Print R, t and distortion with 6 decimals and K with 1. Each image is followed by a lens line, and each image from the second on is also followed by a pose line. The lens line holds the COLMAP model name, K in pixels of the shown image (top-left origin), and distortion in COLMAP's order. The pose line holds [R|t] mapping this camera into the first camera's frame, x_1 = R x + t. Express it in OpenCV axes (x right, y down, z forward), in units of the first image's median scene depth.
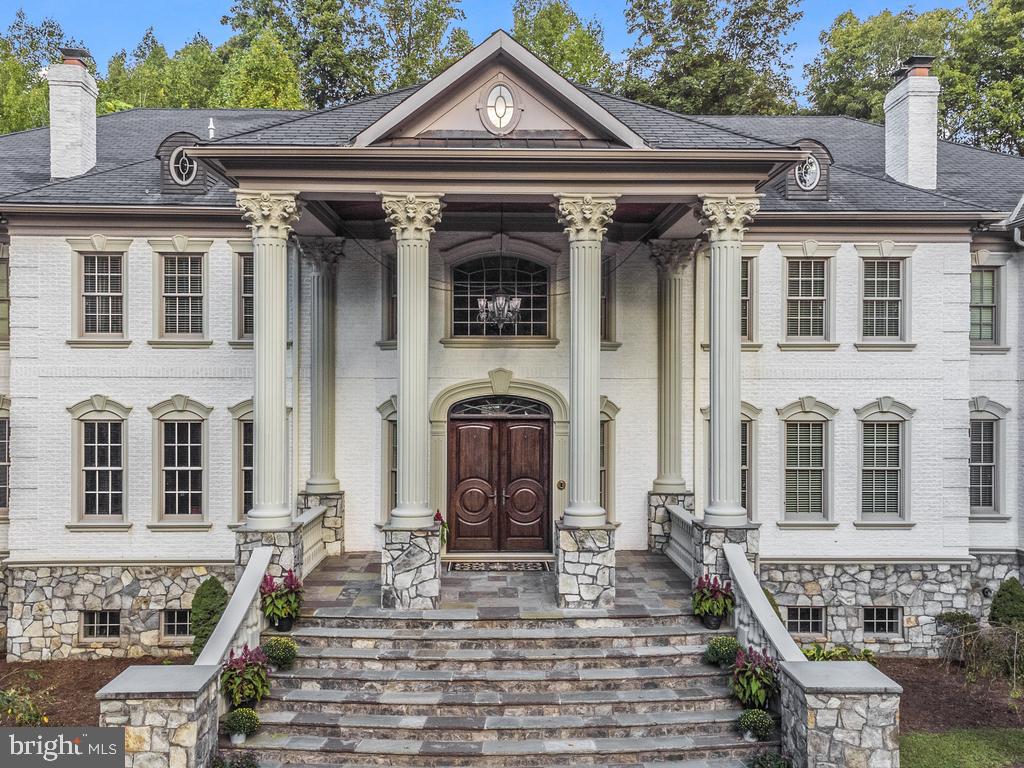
lens RADIAL K [[989.3, 0, 516.2], [0, 989.3, 413.2], [0, 0, 1]] dist [0.015992, 0.000000]
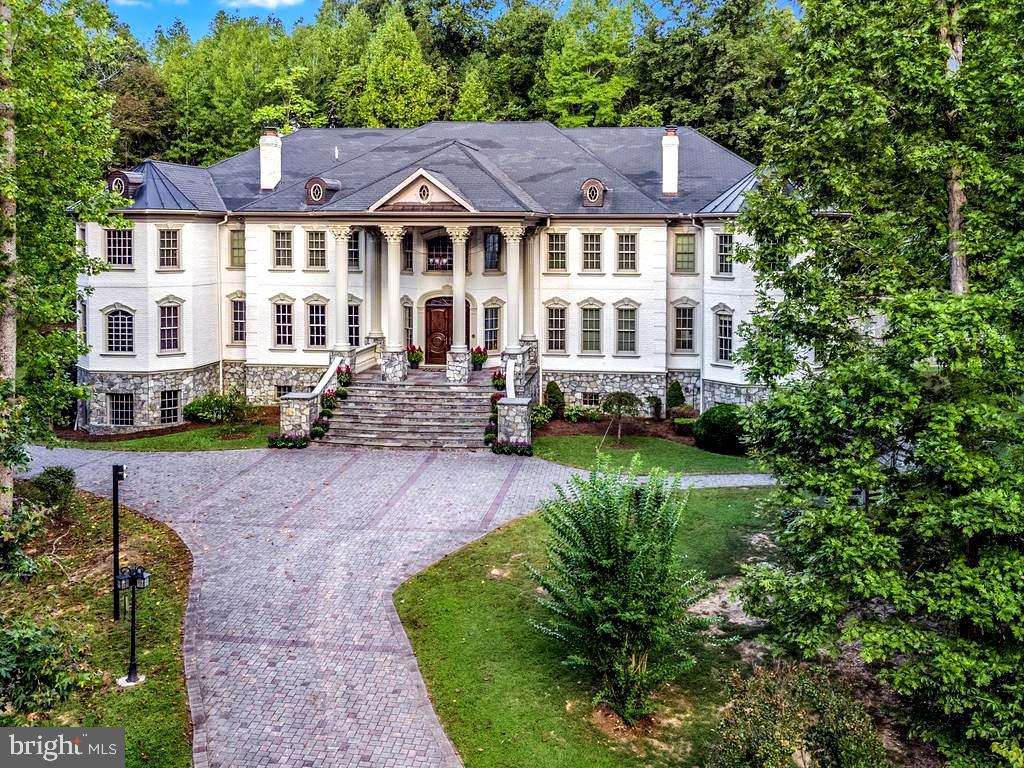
lens RADIAL K [[989.3, 0, 562.7], [0, 989.3, 315.5], [0, 0, 1]] dist [0.015992, 0.000000]
pose [[0.991060, 0.015475, -0.132513, 0.533476], [-0.007827, 0.998283, 0.058043, -0.105060], [0.133184, -0.056487, 0.989480, -1.198303]]
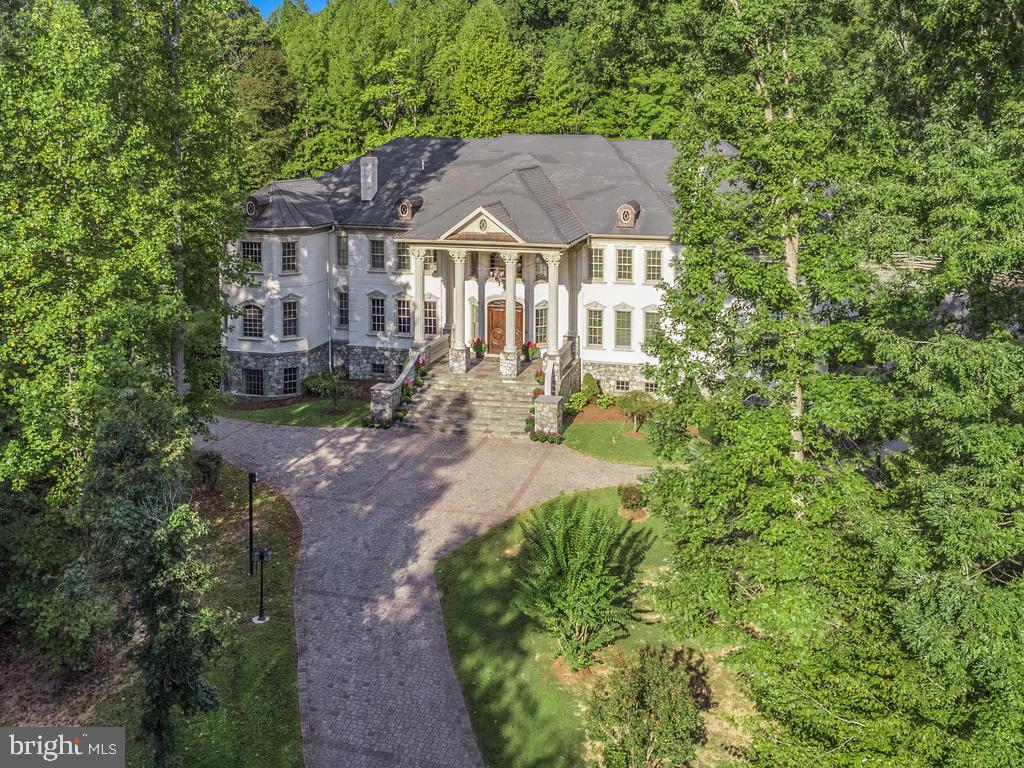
lens RADIAL K [[989.3, 0, 542.2], [0, 989.3, 282.5], [0, 0, 1]] dist [0.015992, 0.000000]
pose [[0.963544, 0.044859, -0.263763, 0.795007], [-0.010712, 0.991521, 0.129501, -0.416752], [0.267336, -0.121954, 0.955855, -1.602724]]
